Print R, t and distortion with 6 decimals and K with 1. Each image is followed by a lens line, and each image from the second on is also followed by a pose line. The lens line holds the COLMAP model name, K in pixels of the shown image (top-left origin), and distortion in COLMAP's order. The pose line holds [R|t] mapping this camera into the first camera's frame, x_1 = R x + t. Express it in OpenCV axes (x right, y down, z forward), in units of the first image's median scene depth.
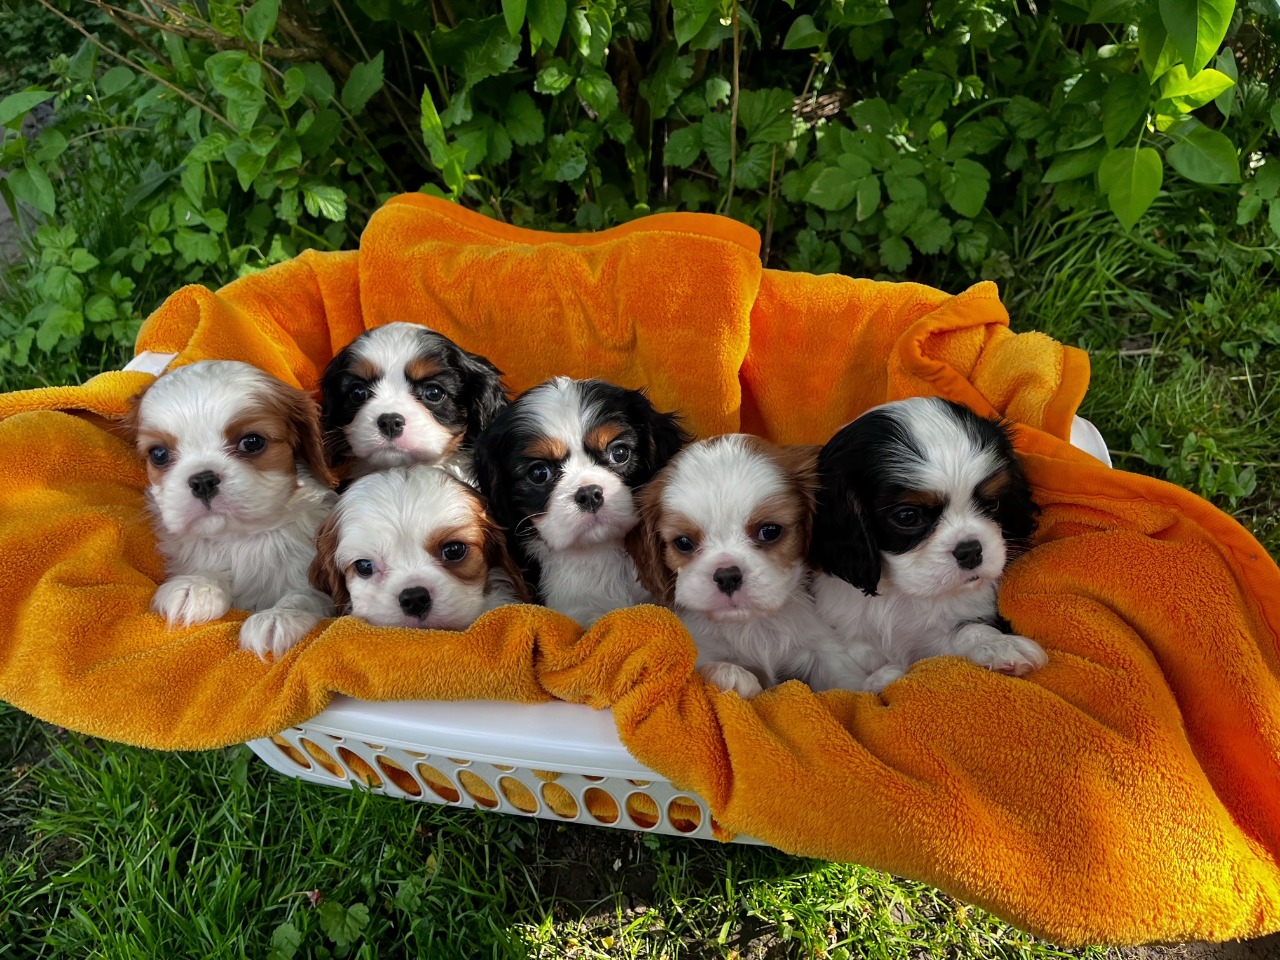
lens RADIAL K [[956.2, 0, 640.0], [0, 956.2, 480.0], [0, 0, 1]] dist [0.121203, -0.161055]
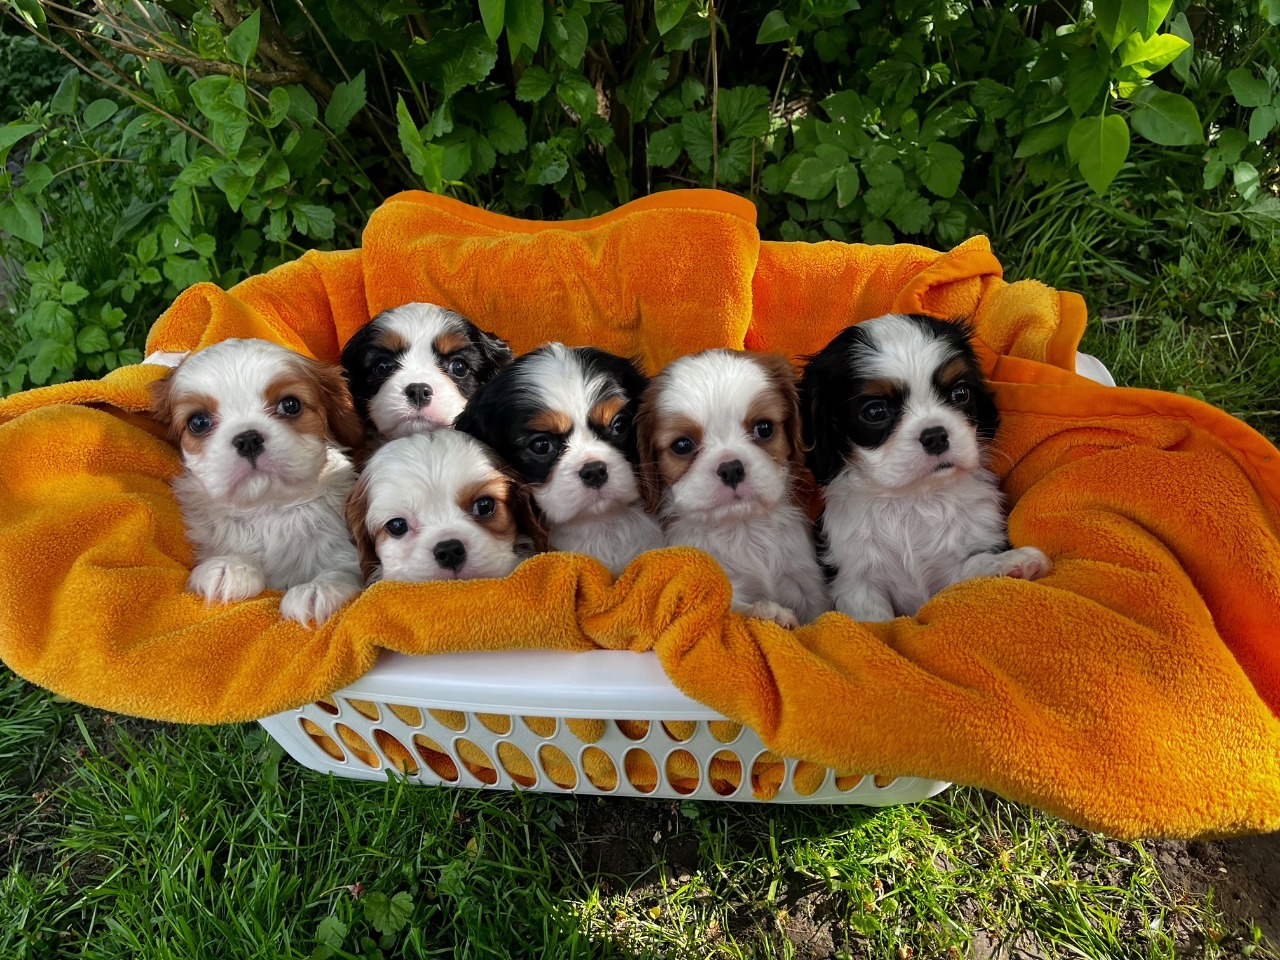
lens RADIAL K [[955.3, 0, 649.6], [0, 955.3, 473.1], [0, 0, 1]] dist [0.134393, -0.180075]
pose [[0.997431, -0.065858, 0.028189, -0.035433], [0.066960, 0.996949, -0.040109, 0.062532], [-0.025462, 0.041893, 0.998798, -0.011188]]
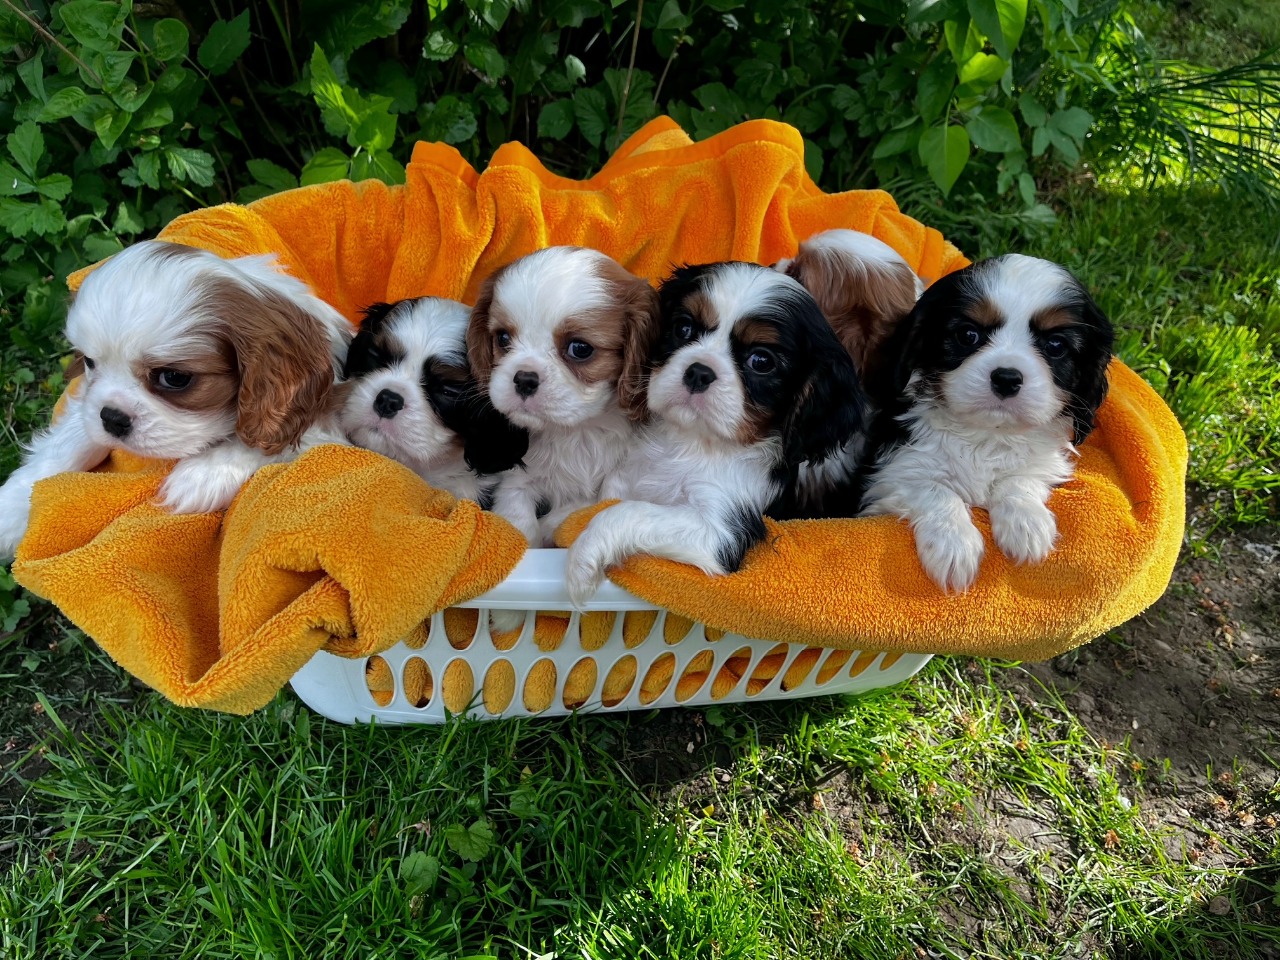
lens RADIAL K [[956.2, 0, 640.0], [0, 956.2, 480.0], [0, 0, 1]] dist [0.121203, -0.161055]
pose [[0.940954, -0.092759, 0.325578, -0.396770], [0.102641, 0.994630, -0.013267, 0.108381], [-0.322599, 0.045902, 0.945422, -0.009108]]
